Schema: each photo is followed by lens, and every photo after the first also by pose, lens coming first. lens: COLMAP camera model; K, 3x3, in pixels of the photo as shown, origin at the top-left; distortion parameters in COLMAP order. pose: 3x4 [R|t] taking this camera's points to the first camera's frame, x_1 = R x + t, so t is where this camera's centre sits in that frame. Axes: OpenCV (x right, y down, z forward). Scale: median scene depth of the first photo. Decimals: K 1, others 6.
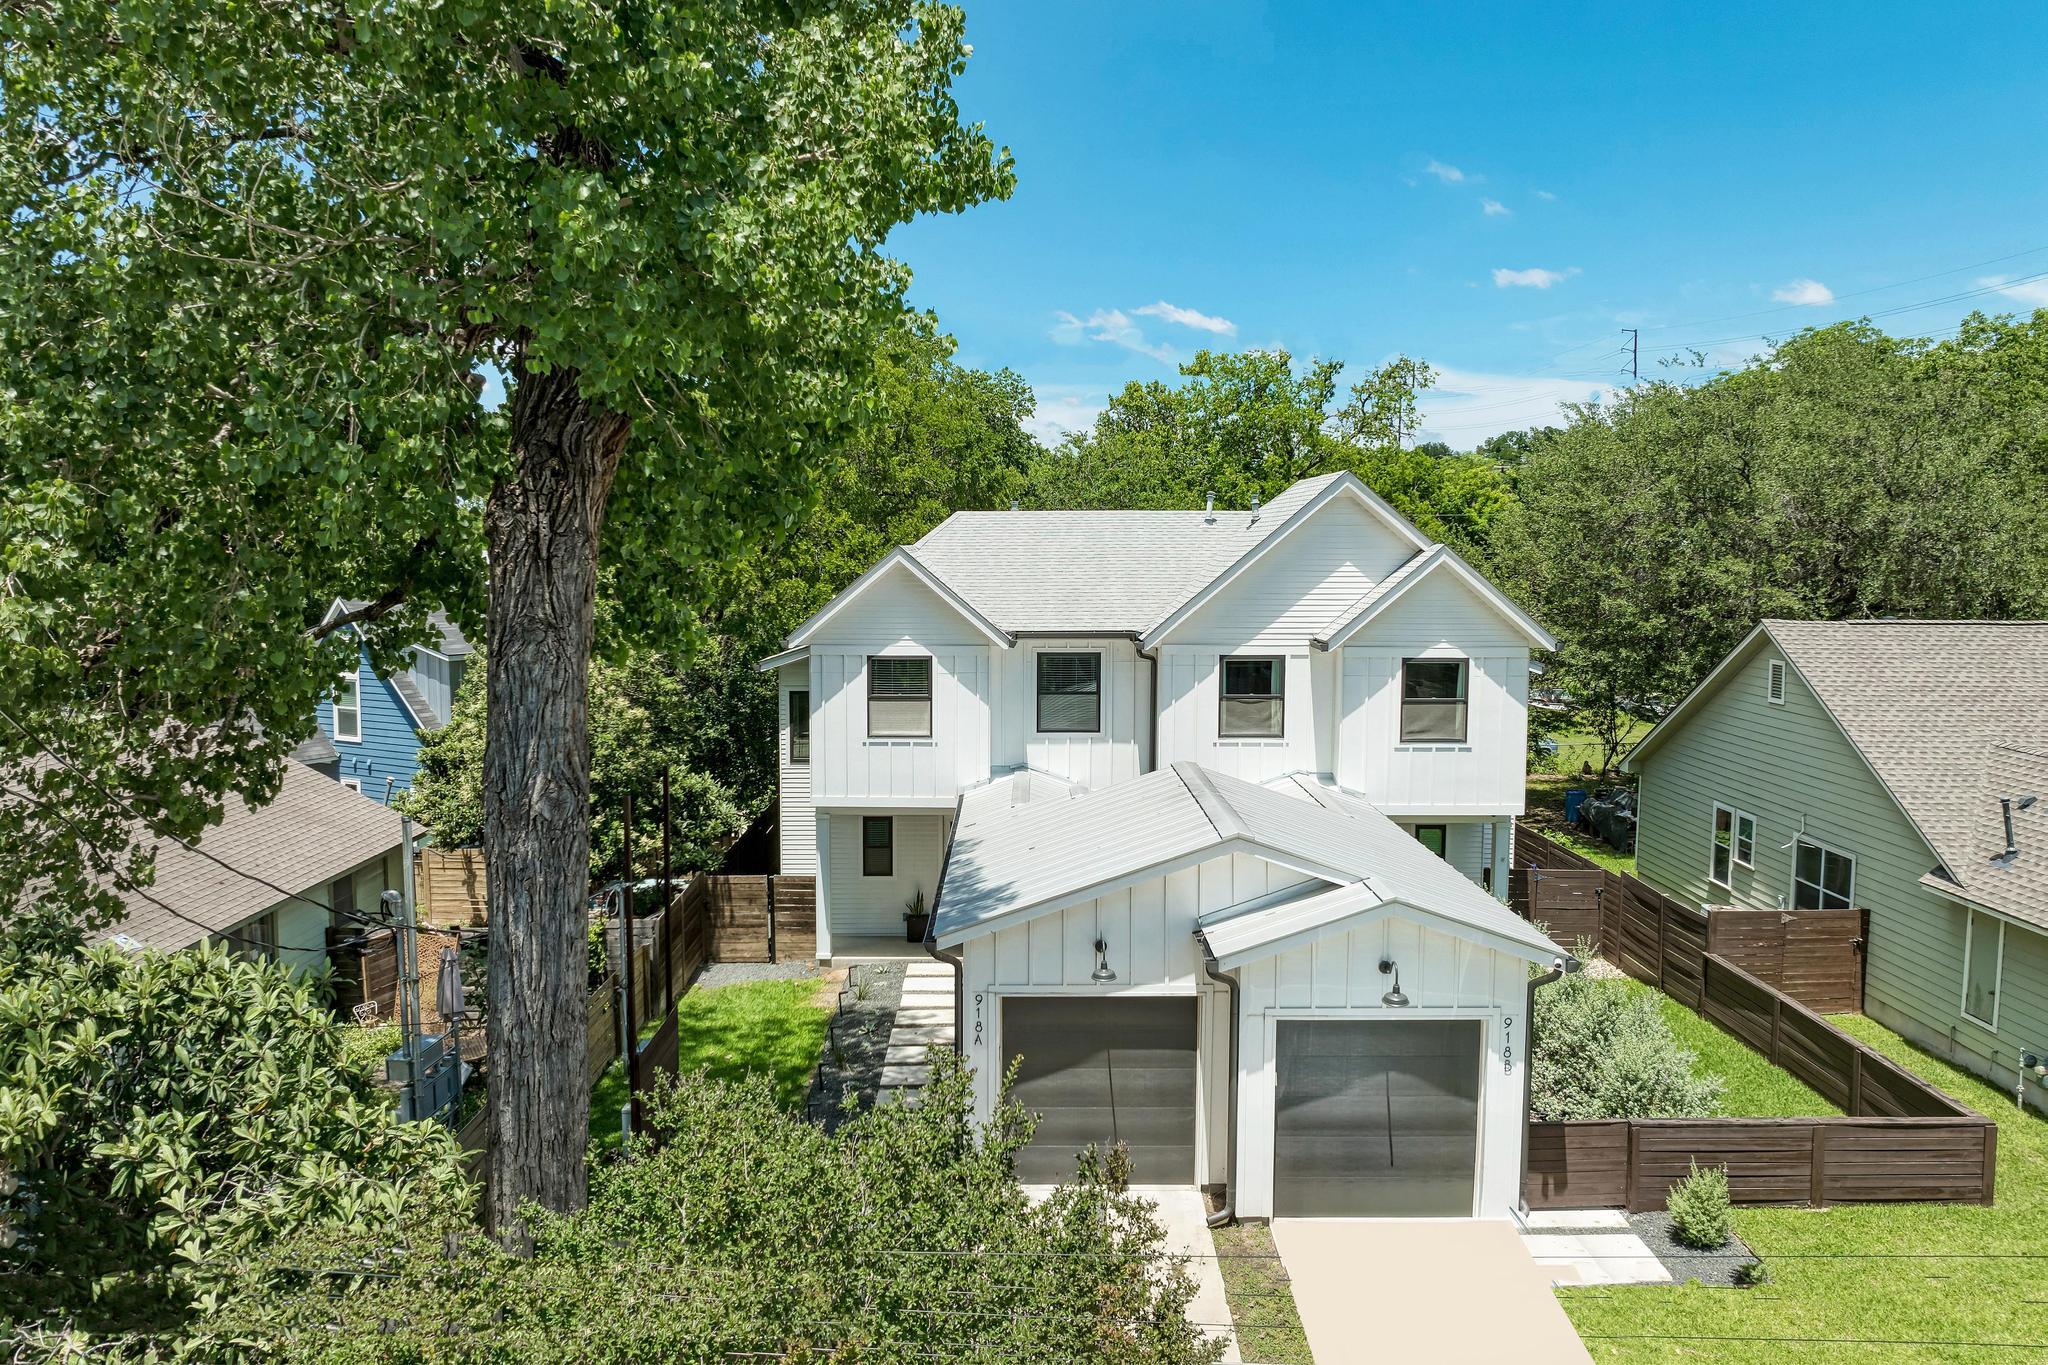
lens RADIAL K [[1451.4, 0, 1024.0], [0, 1451.4, 682.5], [0, 0, 1]] dist [-0.034376, -0.000963]
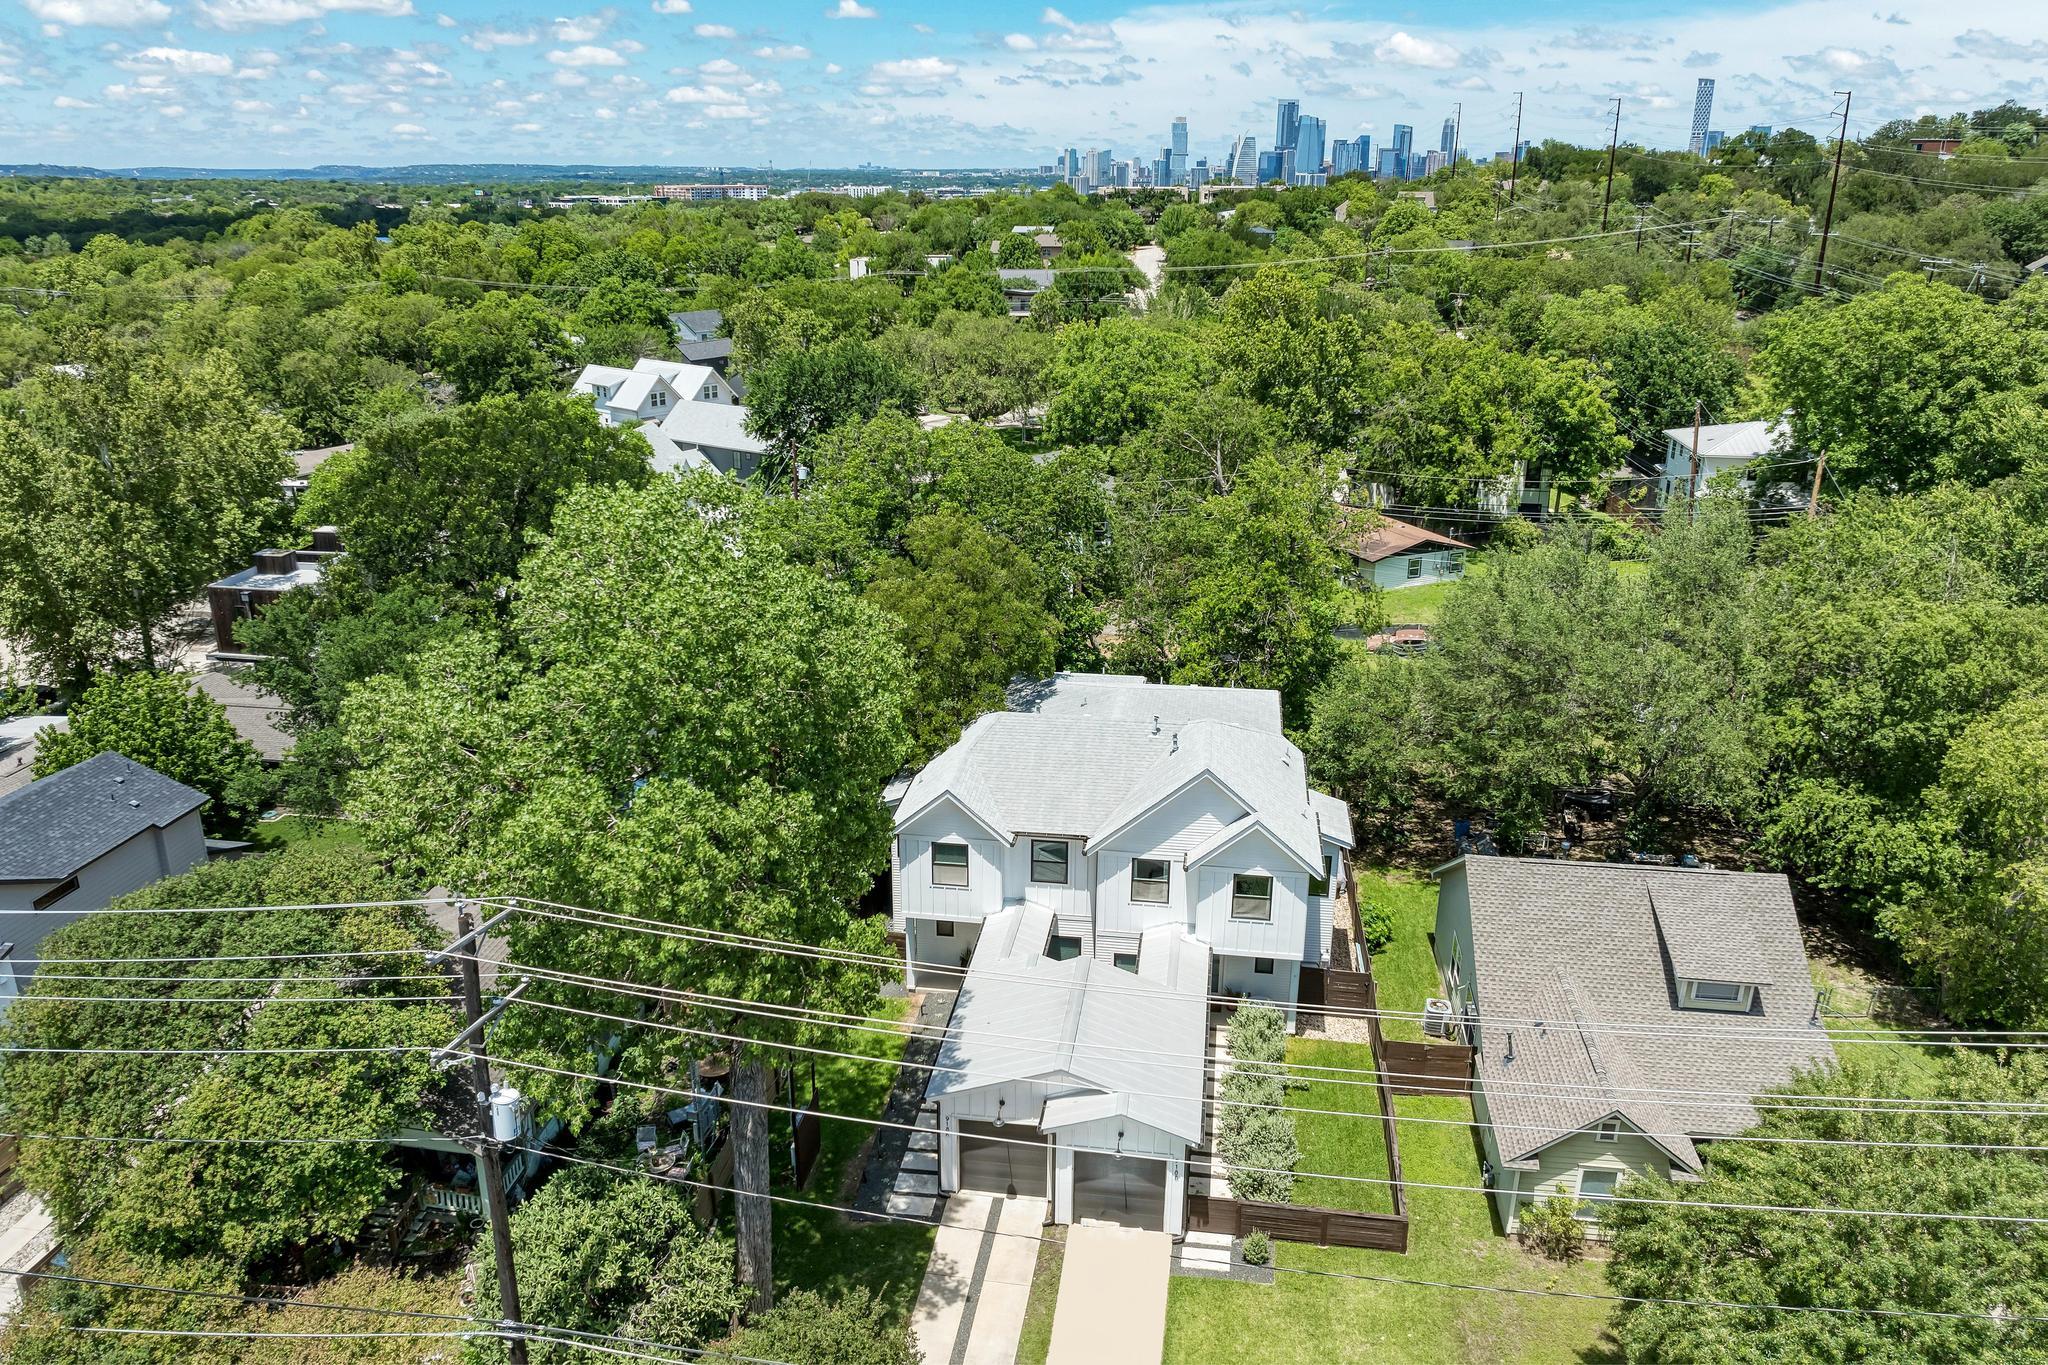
lens RADIAL K [[1451.4, 0, 1024.0], [0, 1451.4, 682.5], [0, 0, 1]] dist [-0.034376, -0.000963]
pose [[0.989802, 0.050377, -0.133242, 0.231123], [-0.017451, 0.971214, 0.237567, -0.638962], [0.141374, -0.232819, 0.962189, -0.636275]]
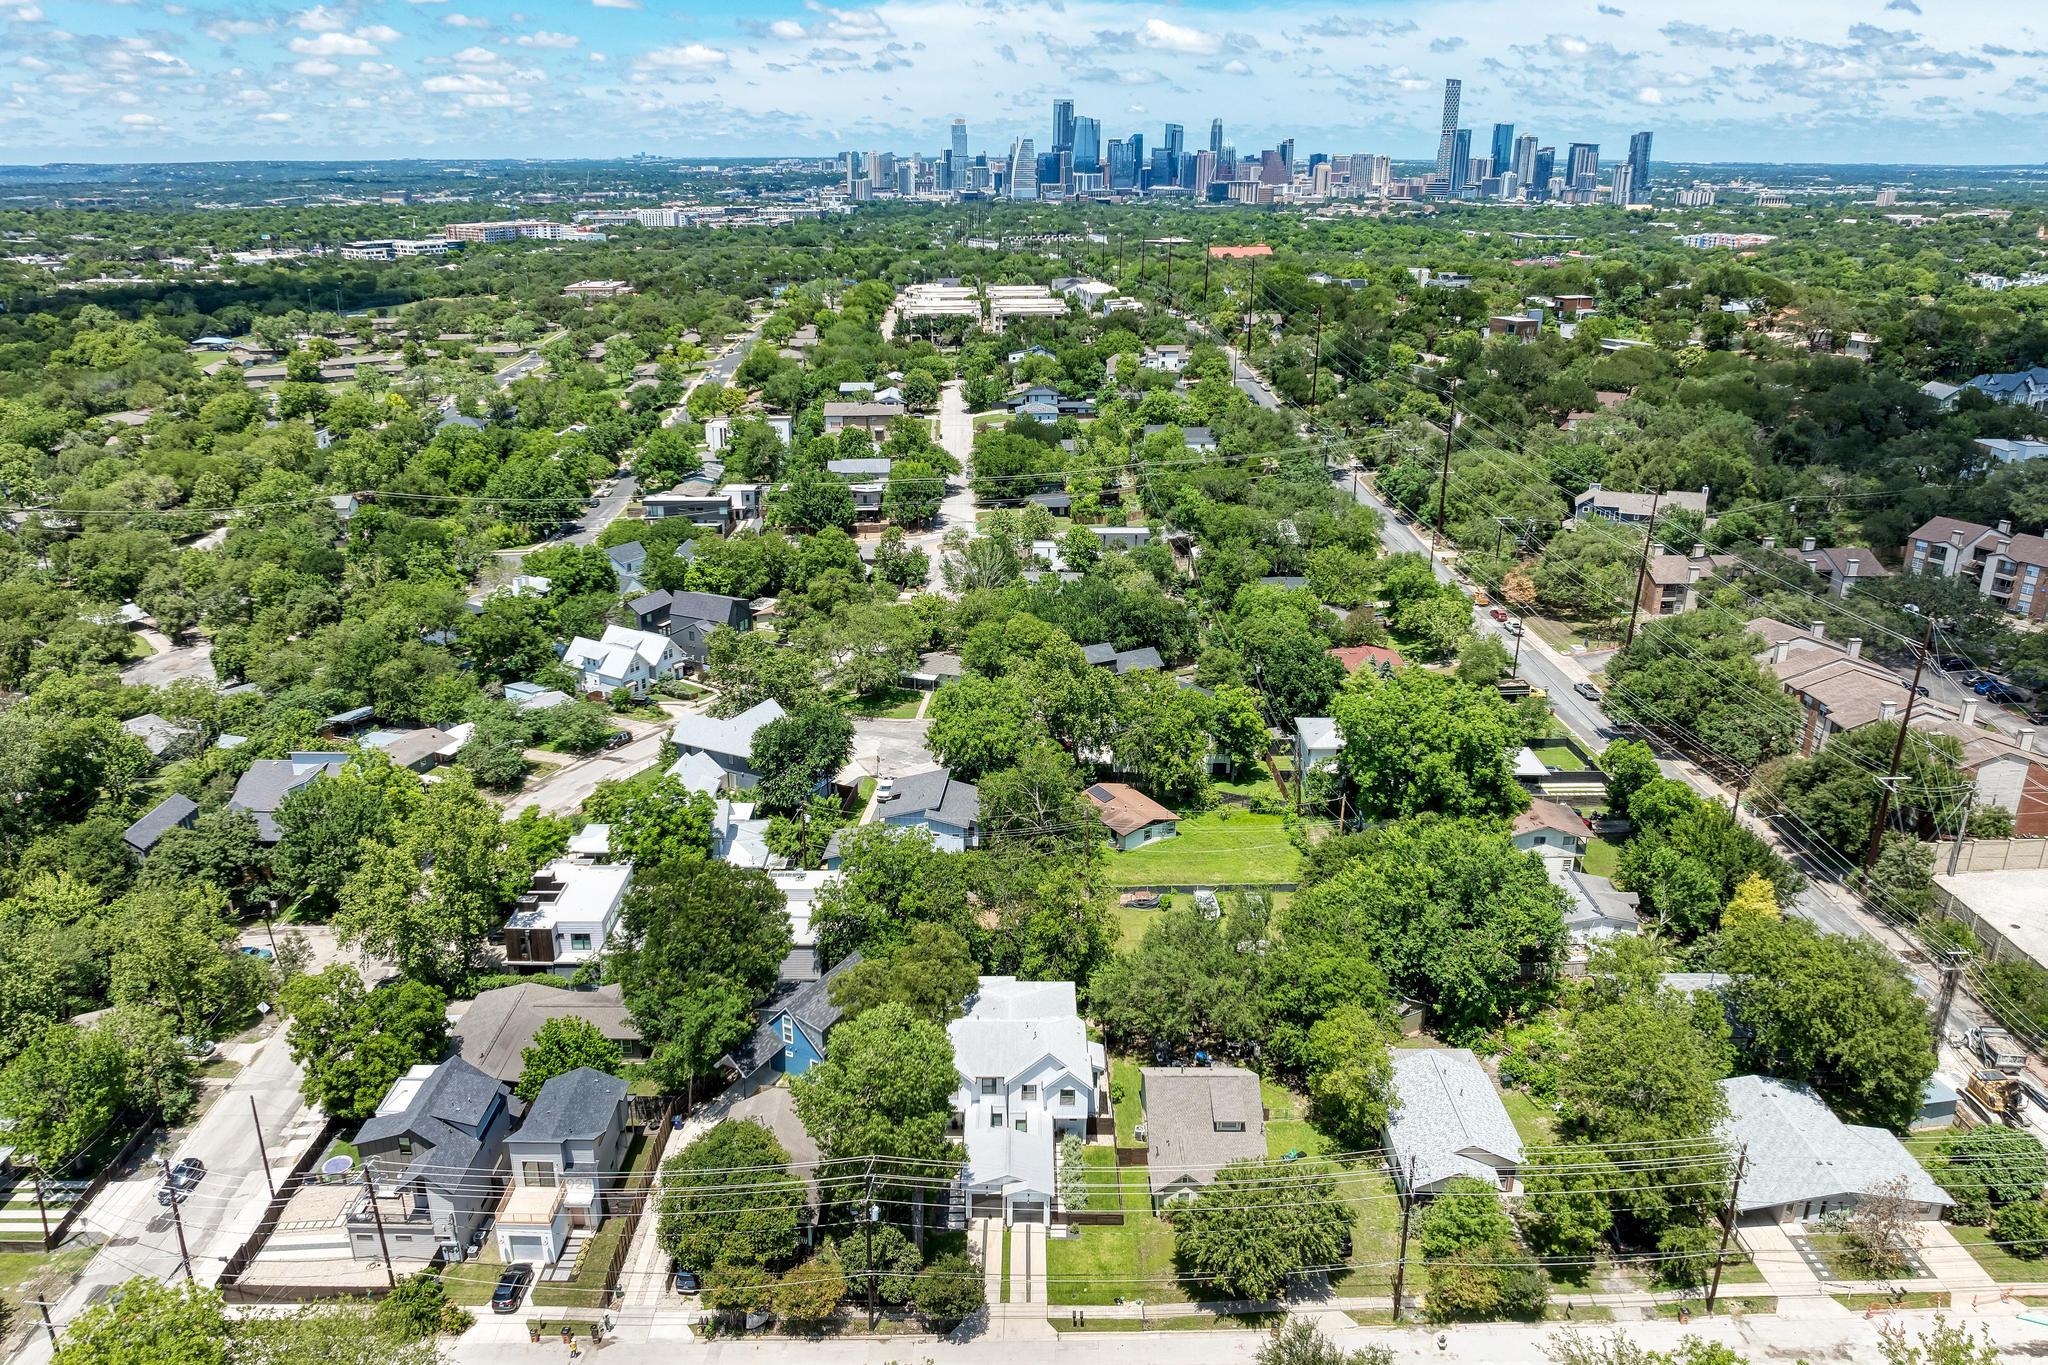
lens RADIAL K [[1453.0, 0, 1024.0], [0, 1453.0, 682.5], [0, 0, 1]] dist [-0.005085, -0.059707]
pose [[0.999990, 0.003770, 0.002429, 0.128510], [-0.004254, 0.968824, 0.247714, -2.414177], [-0.001420, -0.247722, 0.968830, -3.156653]]
